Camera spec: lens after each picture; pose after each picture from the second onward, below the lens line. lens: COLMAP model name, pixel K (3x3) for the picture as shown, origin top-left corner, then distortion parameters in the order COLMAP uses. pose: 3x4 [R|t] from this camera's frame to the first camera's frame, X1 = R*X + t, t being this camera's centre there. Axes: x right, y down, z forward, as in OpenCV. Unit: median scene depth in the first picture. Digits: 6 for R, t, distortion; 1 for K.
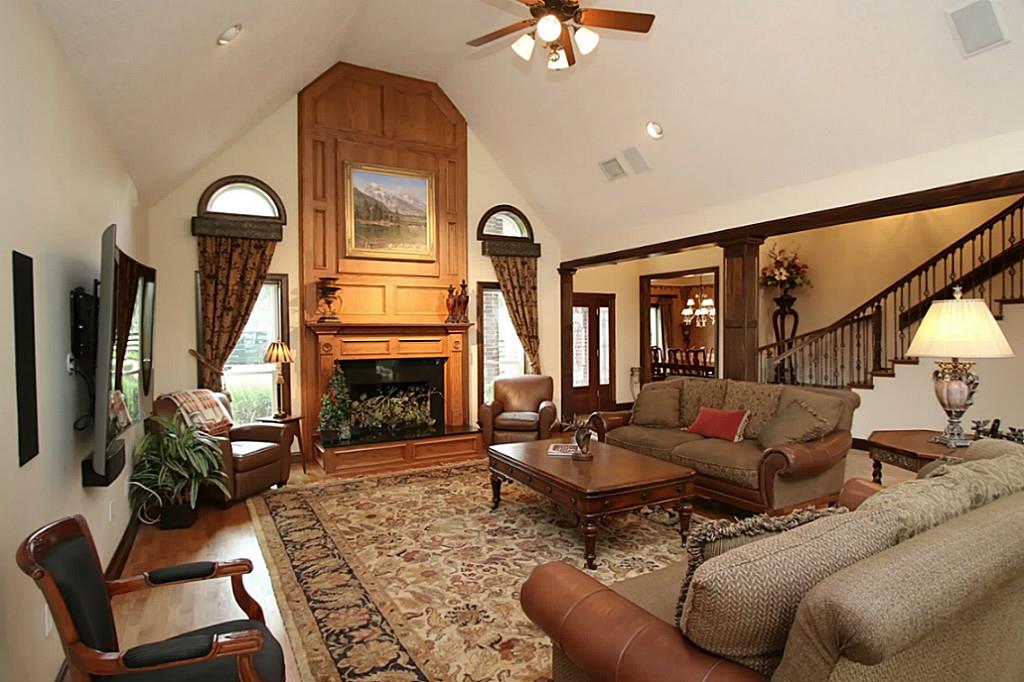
lens RADIAL K [[566.1, 0, 510.7], [0, 566.1, 336.3], [0, 0, 1]] dist [-0.001468, 0.000000]
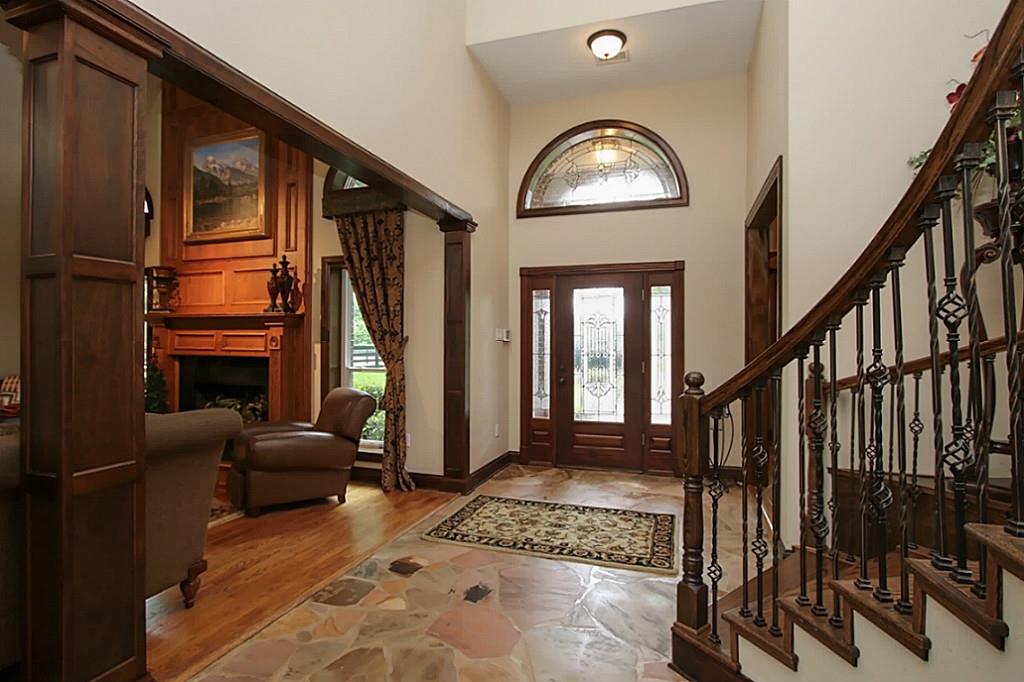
lens RADIAL K [[497.7, 0, 512.2], [0, 497.7, 340.4], [0, 0, 1]] dist [0.003712, 0.000133]
pose [[0.668750, 0.001716, -0.743486, 0.631201], [-0.018943, 0.999712, -0.014731, 0.017905], [0.743246, 0.023935, 0.668589, 0.811230]]
